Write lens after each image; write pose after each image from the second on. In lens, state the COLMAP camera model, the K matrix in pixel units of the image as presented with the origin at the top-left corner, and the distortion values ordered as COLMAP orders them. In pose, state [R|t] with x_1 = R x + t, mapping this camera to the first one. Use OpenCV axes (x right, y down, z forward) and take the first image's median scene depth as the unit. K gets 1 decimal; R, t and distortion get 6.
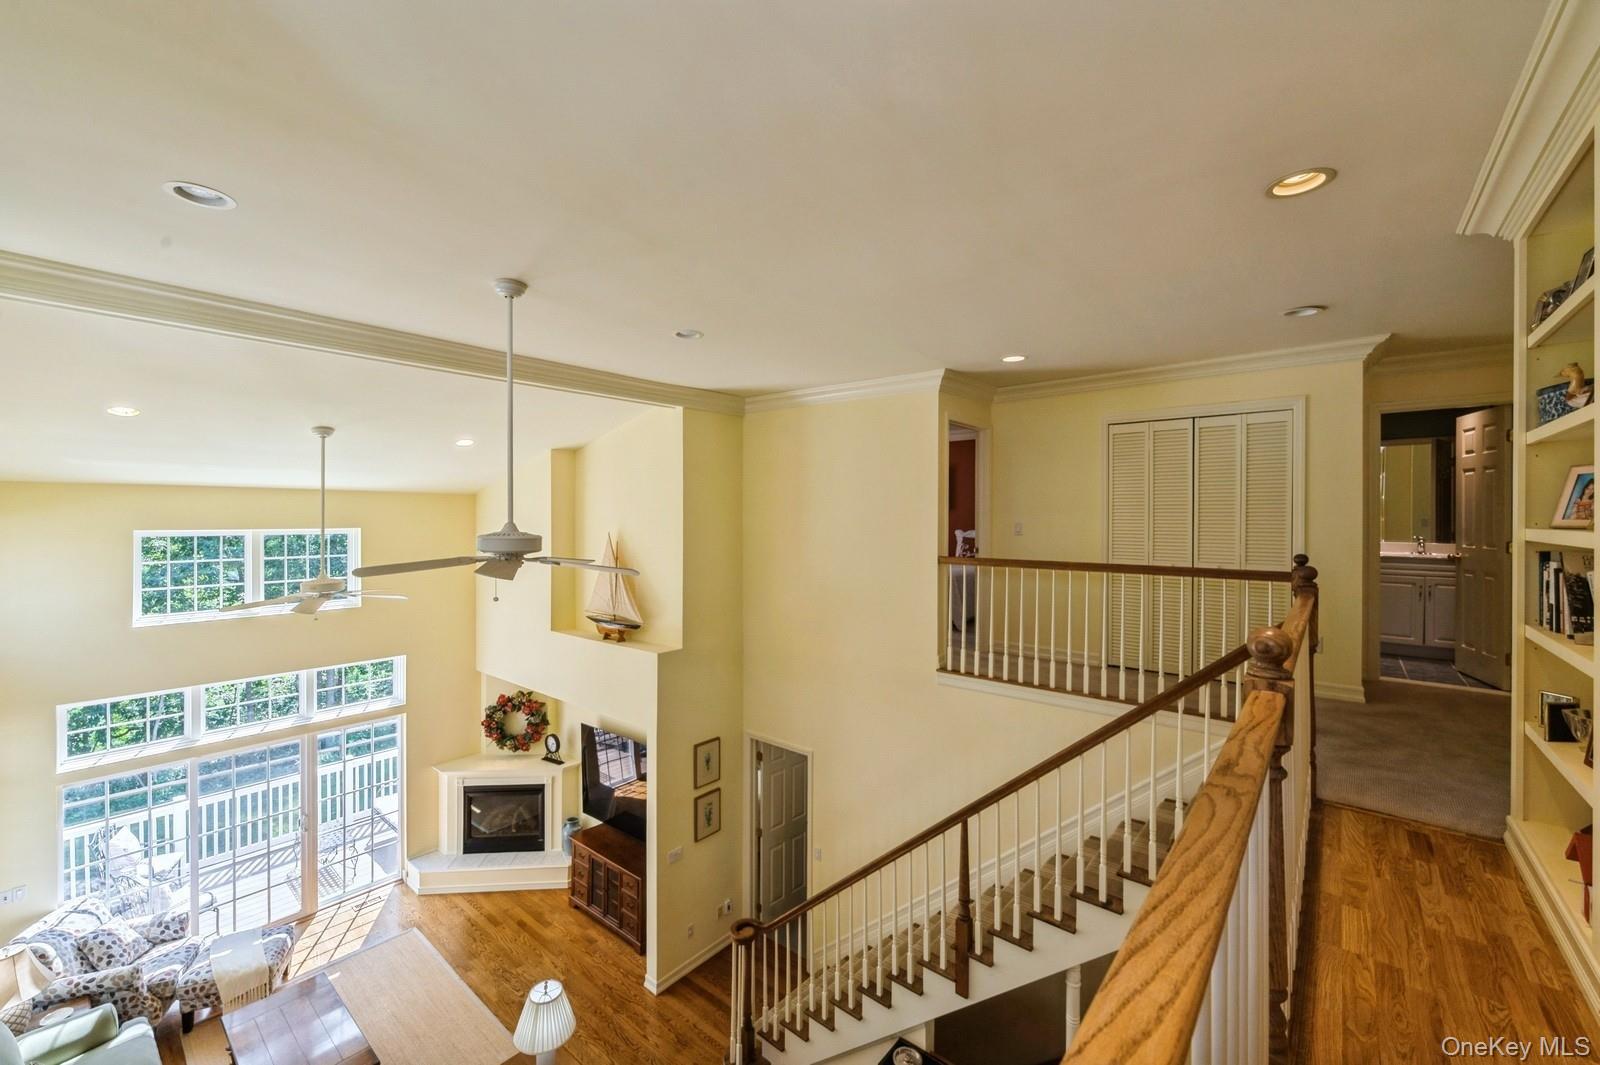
lens RADIAL K [[644.2, 0, 795.4], [0, 644.2, 506.4], [0, 0, 1]] dist [0.000751, -0.000085]
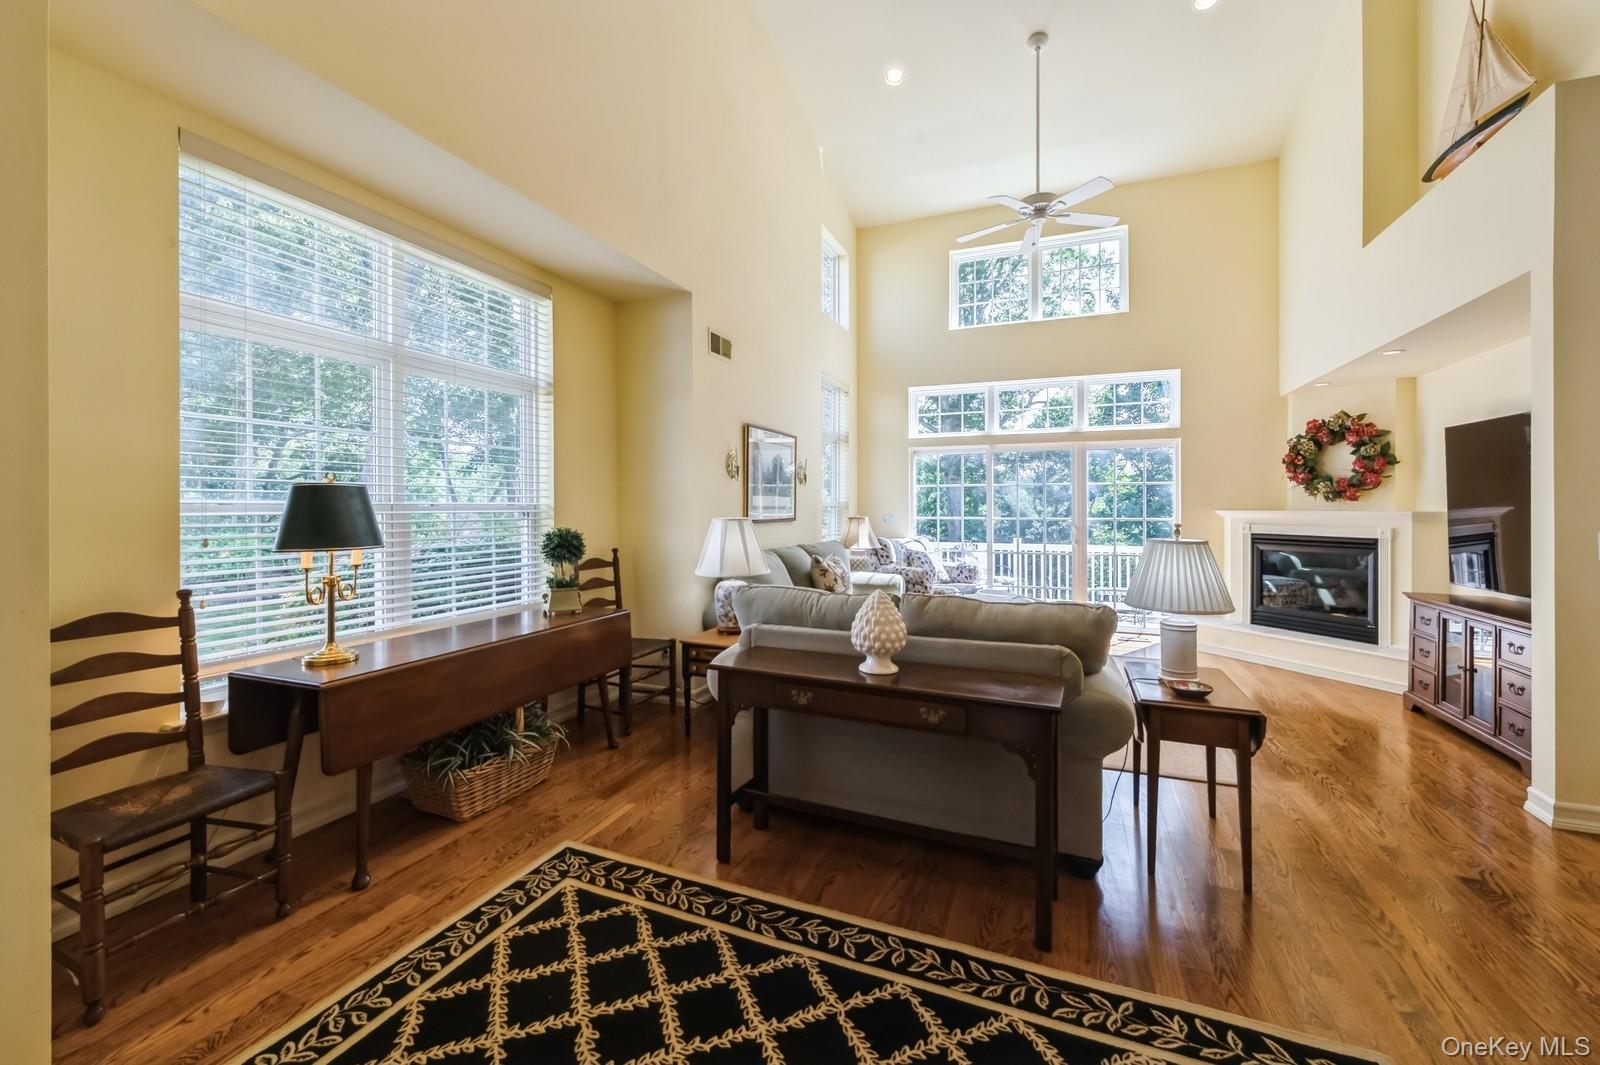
lens RADIAL K [[644.2, 0, 795.4], [0, 644.2, 506.4], [0, 0, 1]] dist [0.000751, -0.000085]
pose [[0.300413, 0.003381, -0.953803, 0.048889], [0.005527, 0.999971, 0.005285, 0.439328], [0.953793, -0.006859, 0.300386, 0.294359]]
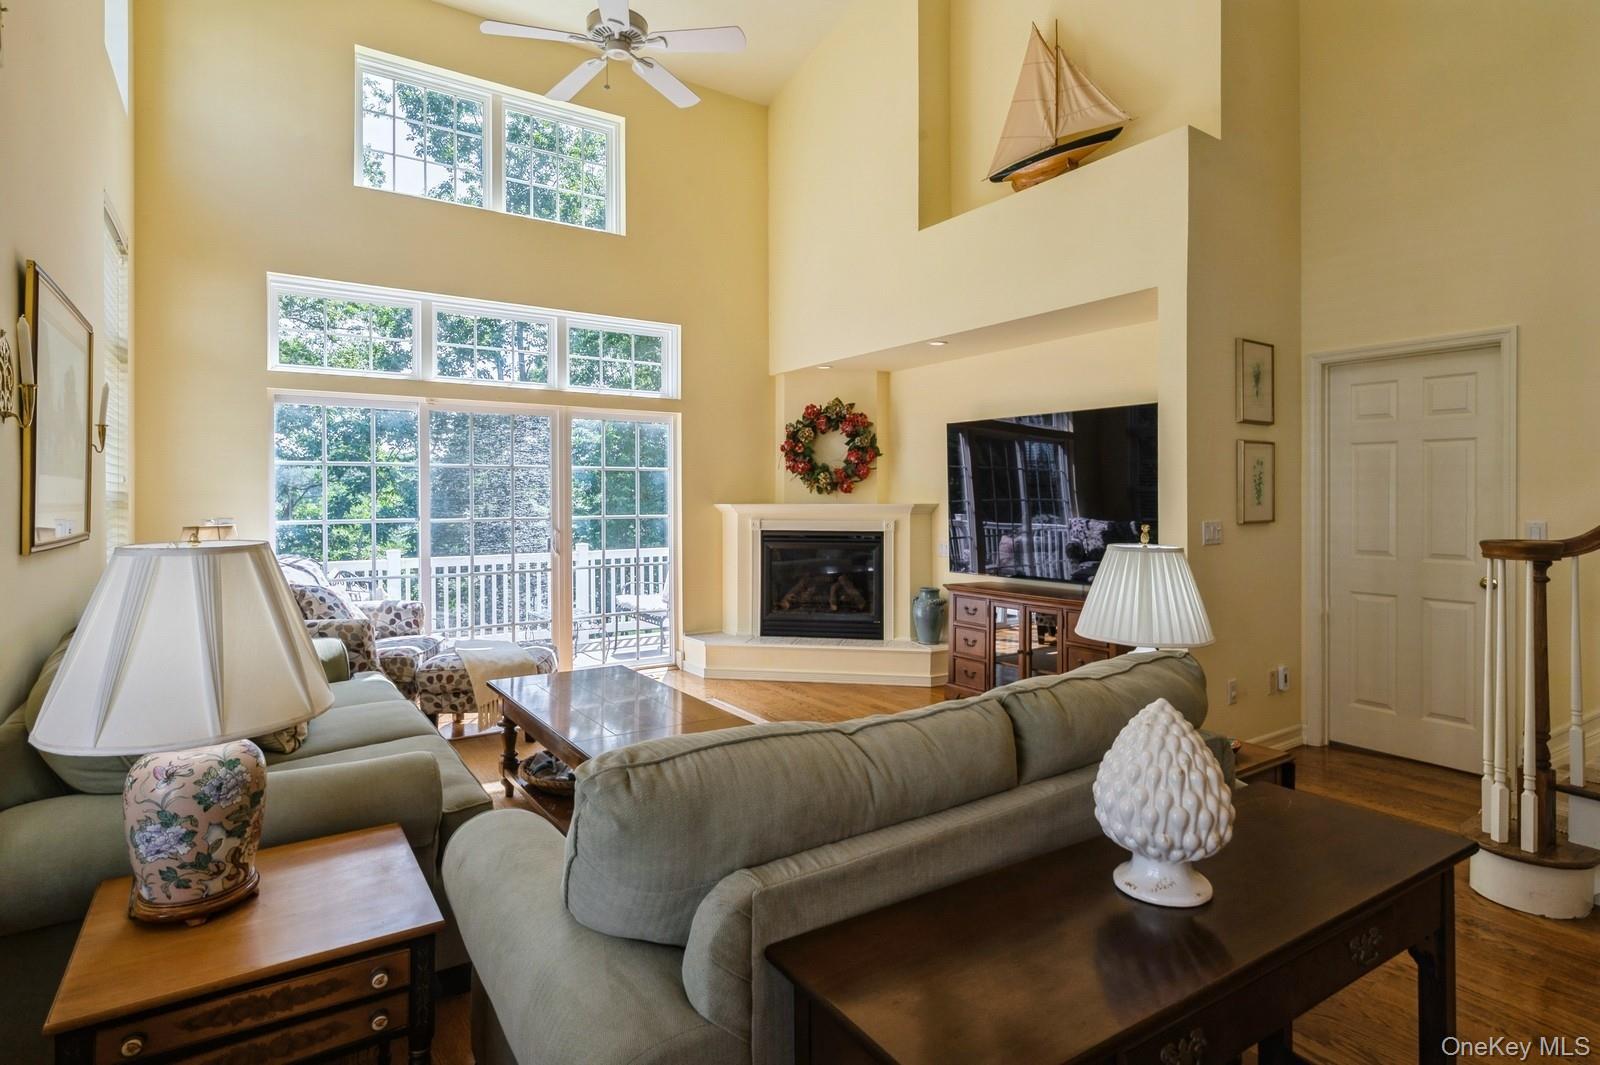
lens RADIAL K [[817.5, 0, 803.1], [0, 817.5, 494.3], [0, 0, 1]] dist [-0.002845, -0.000465]
pose [[0.965855, -0.003309, -0.259064, -0.290018], [0.003630, 0.999993, 0.000762, 0.441292], [0.259059, -0.001677, 0.965860, 0.241320]]
